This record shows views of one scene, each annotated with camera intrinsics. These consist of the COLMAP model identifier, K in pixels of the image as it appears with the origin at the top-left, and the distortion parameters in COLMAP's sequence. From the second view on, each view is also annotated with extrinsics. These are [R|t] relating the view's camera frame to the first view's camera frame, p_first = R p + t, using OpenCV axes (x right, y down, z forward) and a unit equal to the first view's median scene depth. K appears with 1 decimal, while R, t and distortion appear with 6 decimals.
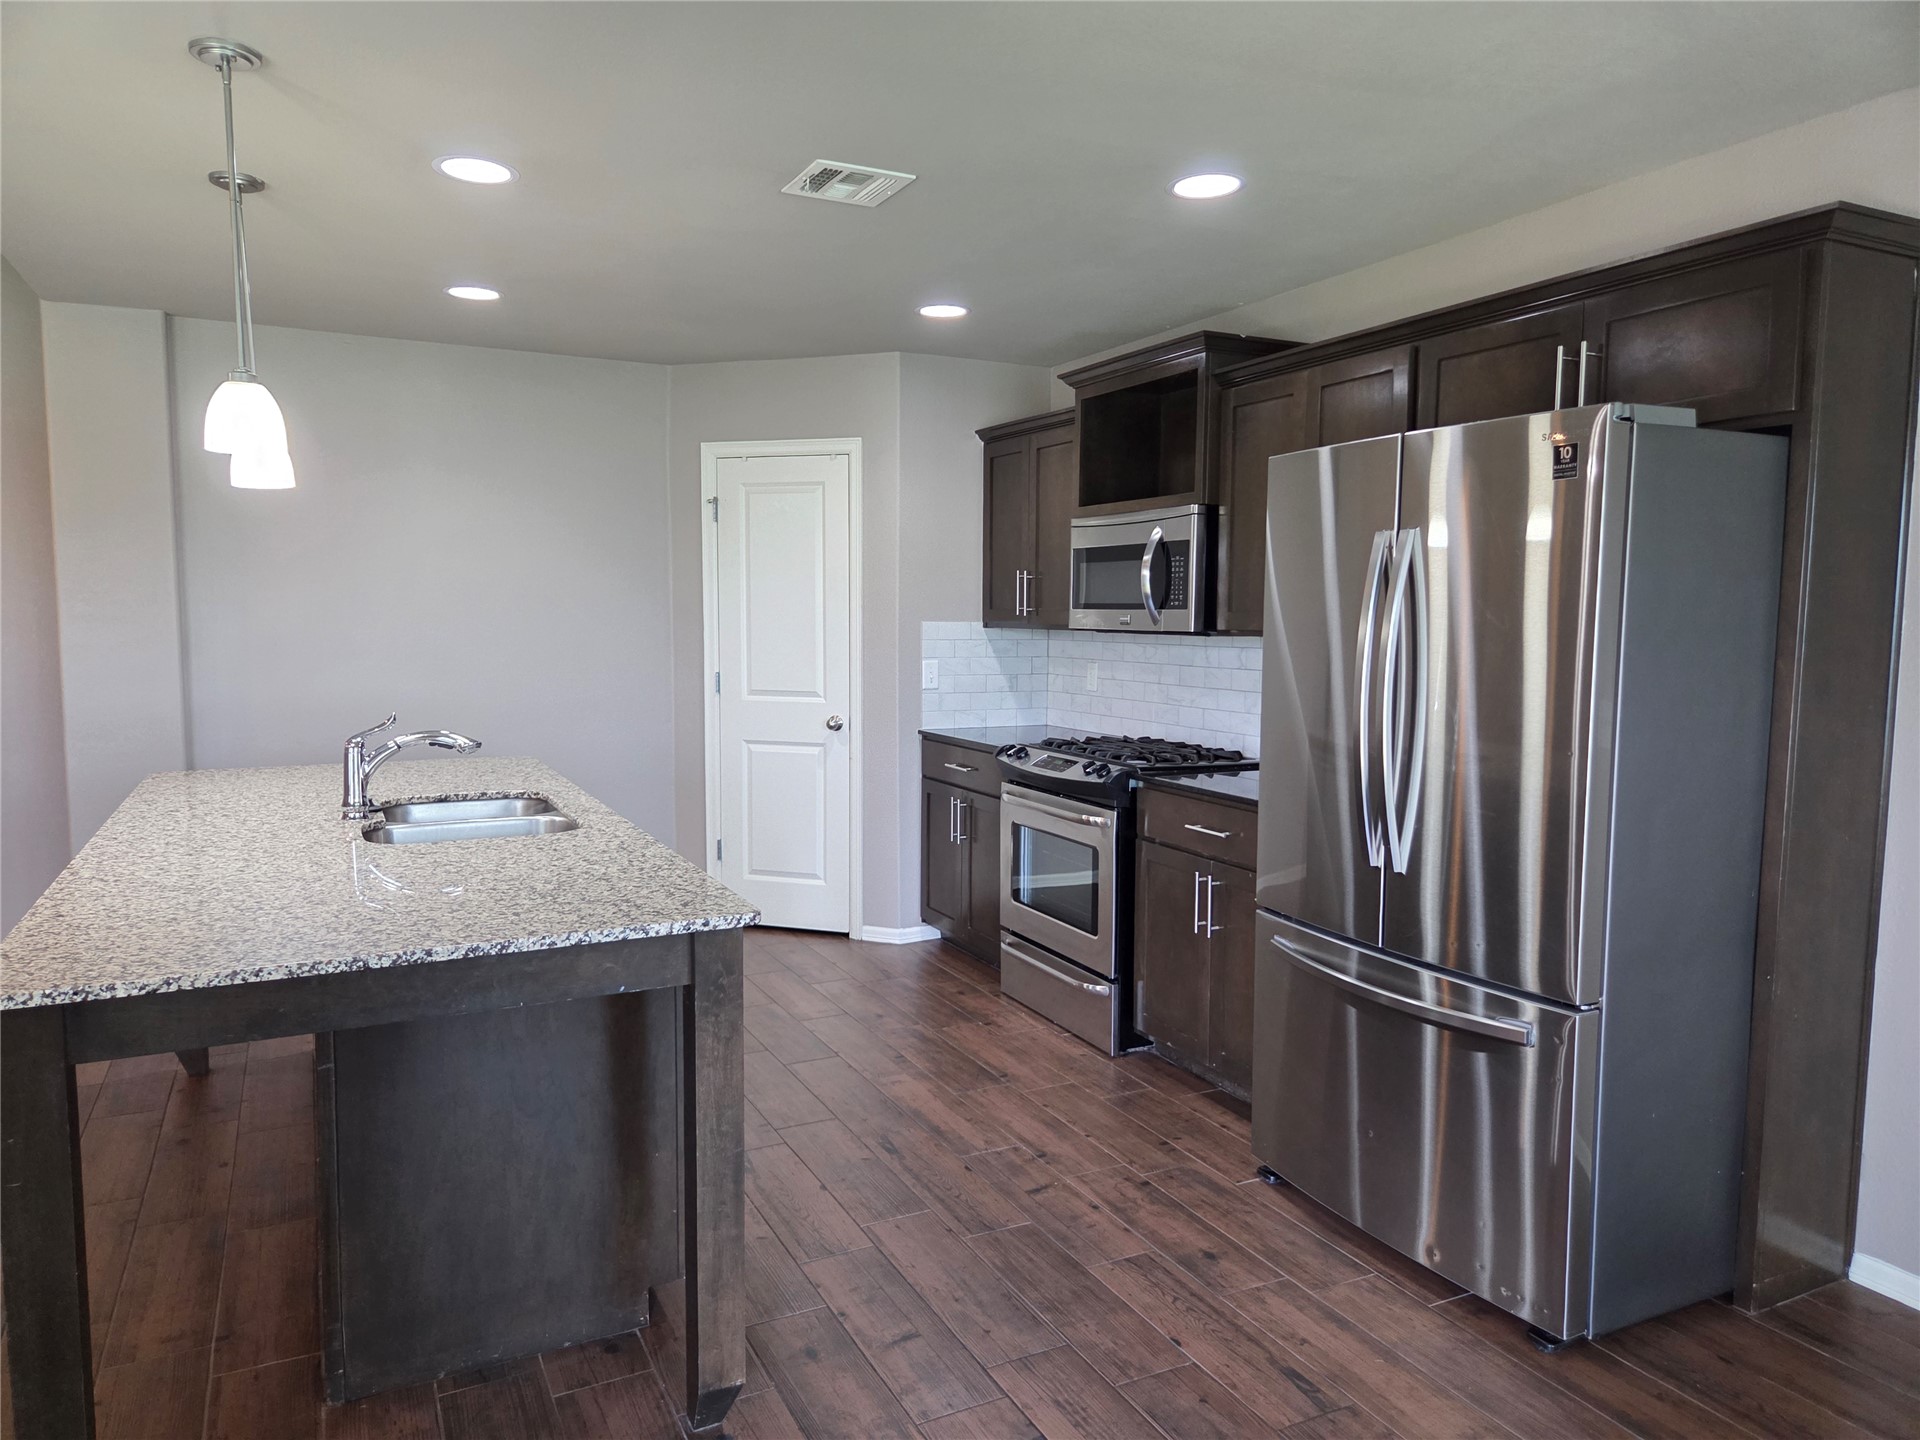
lens RADIAL K [[1291.6, 0, 963.8], [0, 1291.6, 727.7], [0, 0, 1]] dist [0.056126, -0.042167]
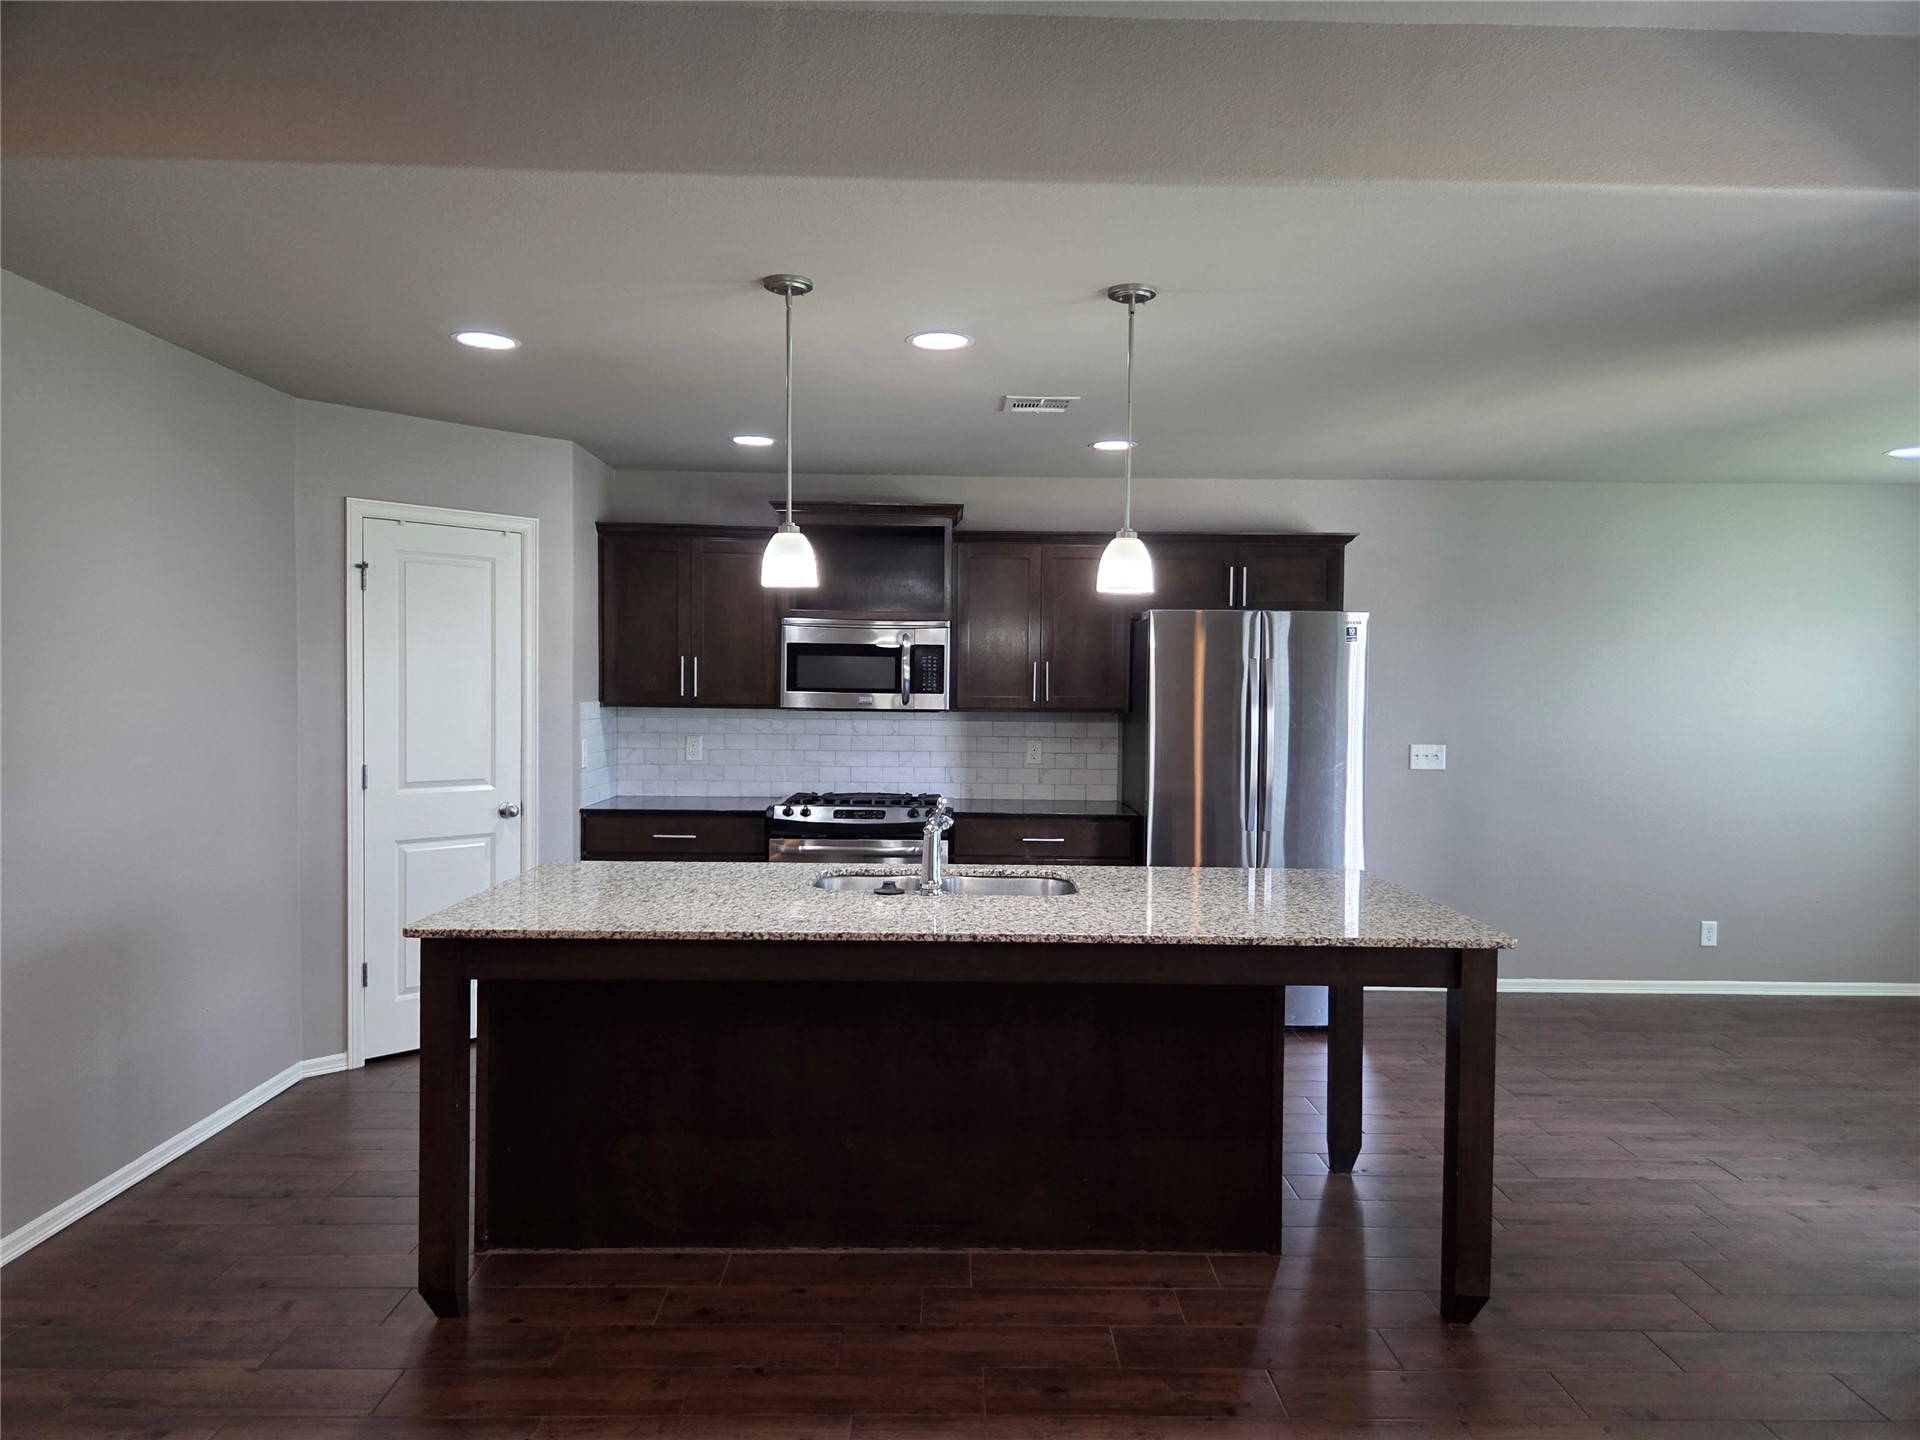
lens RADIAL K [[1291.6, 0, 975.1], [0, 1291.6, 722.8], [0, 0, 1]] dist [0.056126, -0.042167]
pose [[0.428576, -0.028907, 0.903043, -1.100678], [0.073027, 0.997326, -0.002733, -0.053854], [-0.900549, 0.067118, 0.429541, 0.368709]]
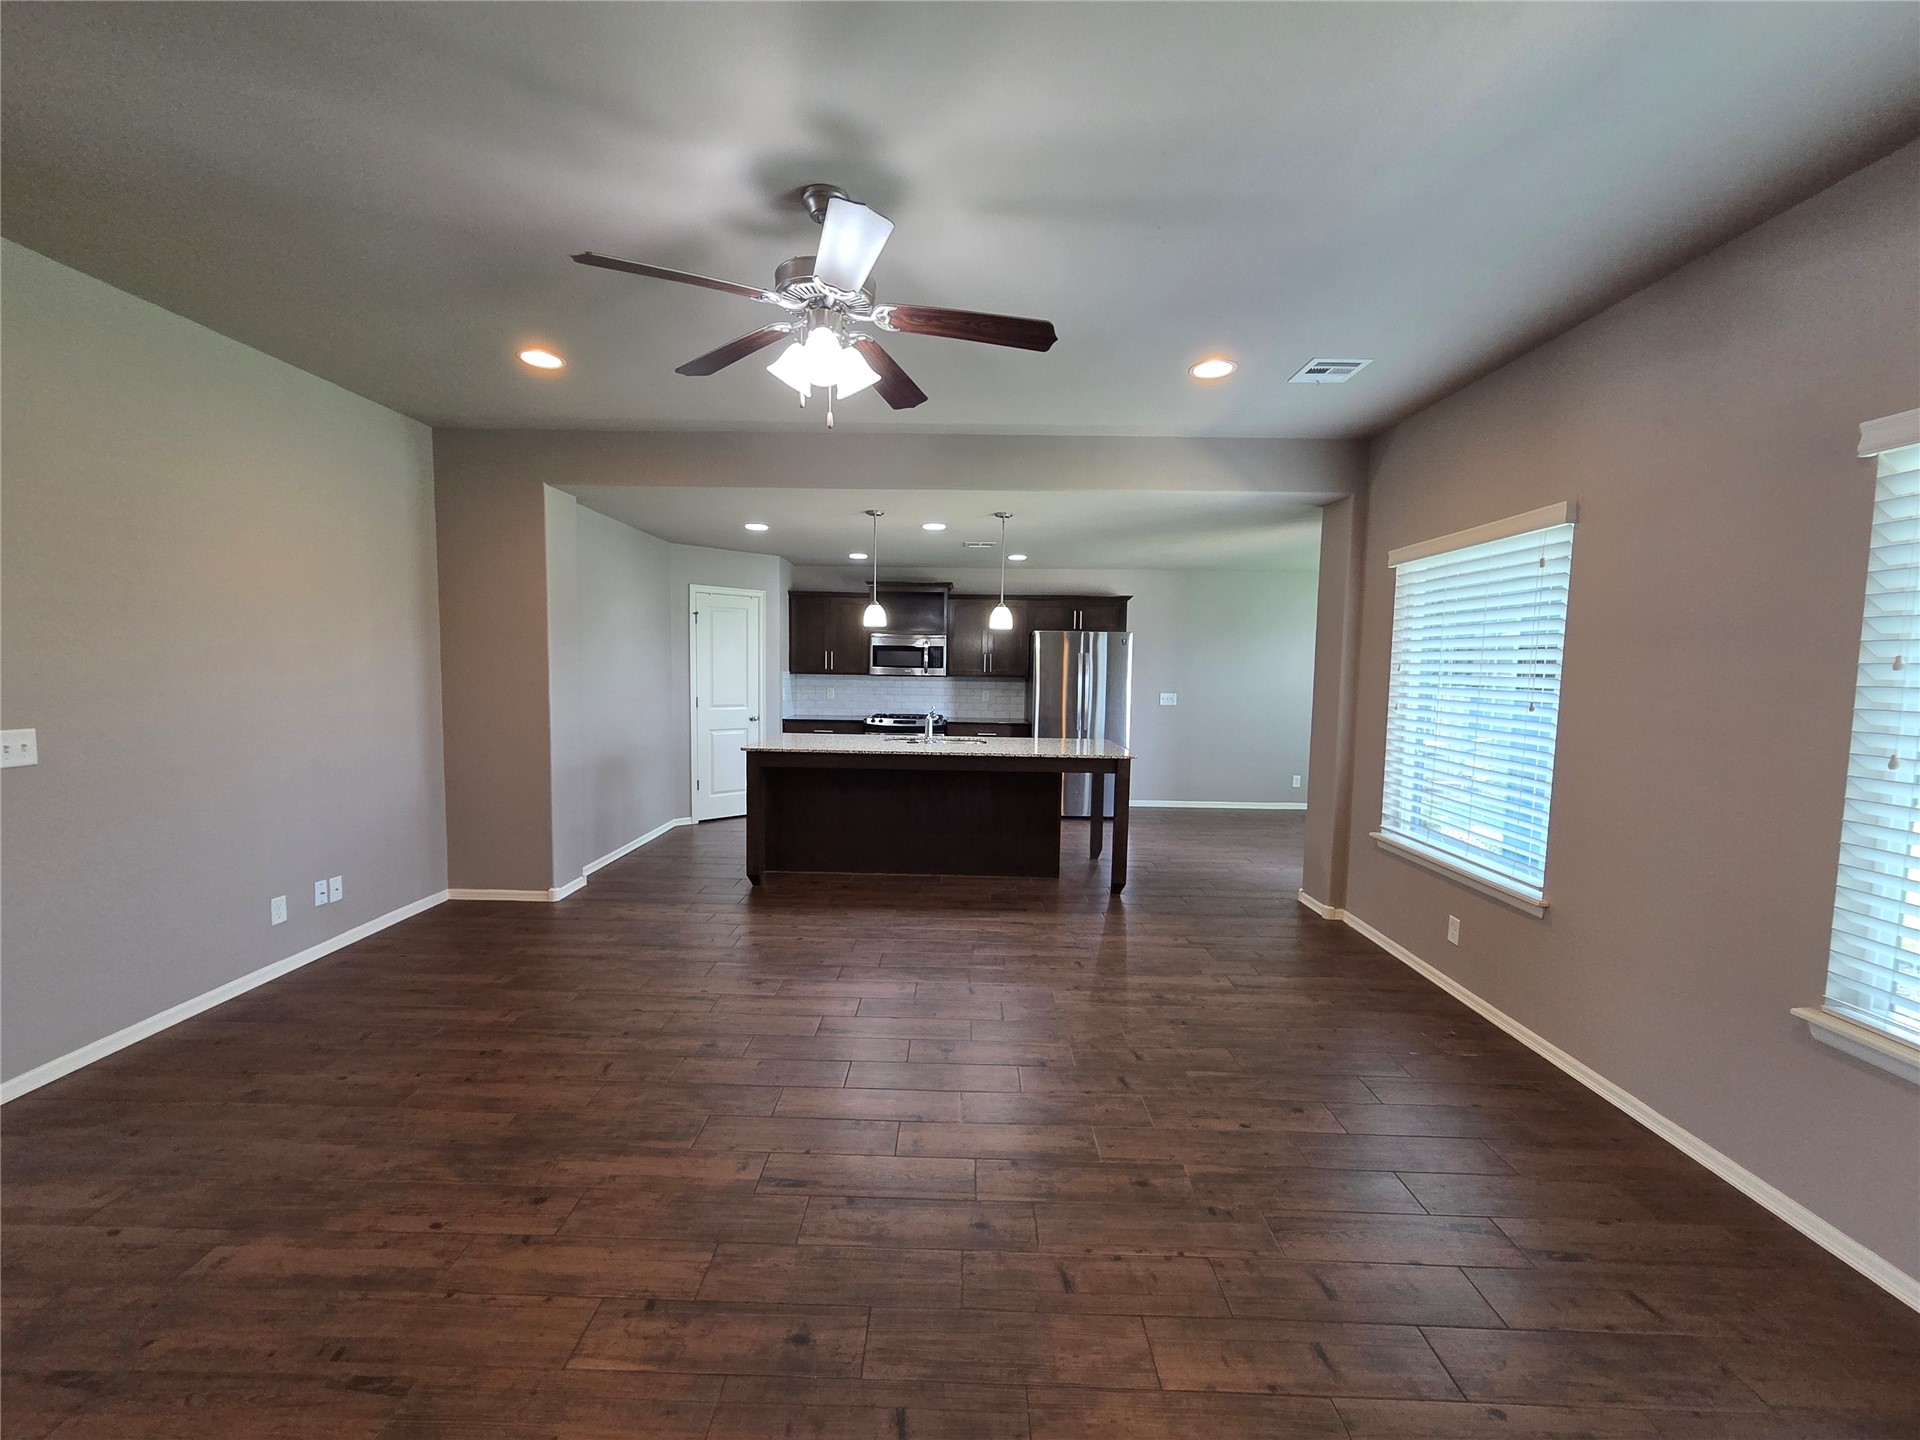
lens RADIAL K [[791.2, 0, 949.8], [0, 791.2, 726.8], [0, 0, 1]] dist [0.001394, 0.000106]
pose [[0.468312, -0.066929, 0.881025, -1.526507], [0.067780, 0.996910, 0.039704, -0.026243], [-0.880960, 0.041122, 0.471401, 0.093763]]
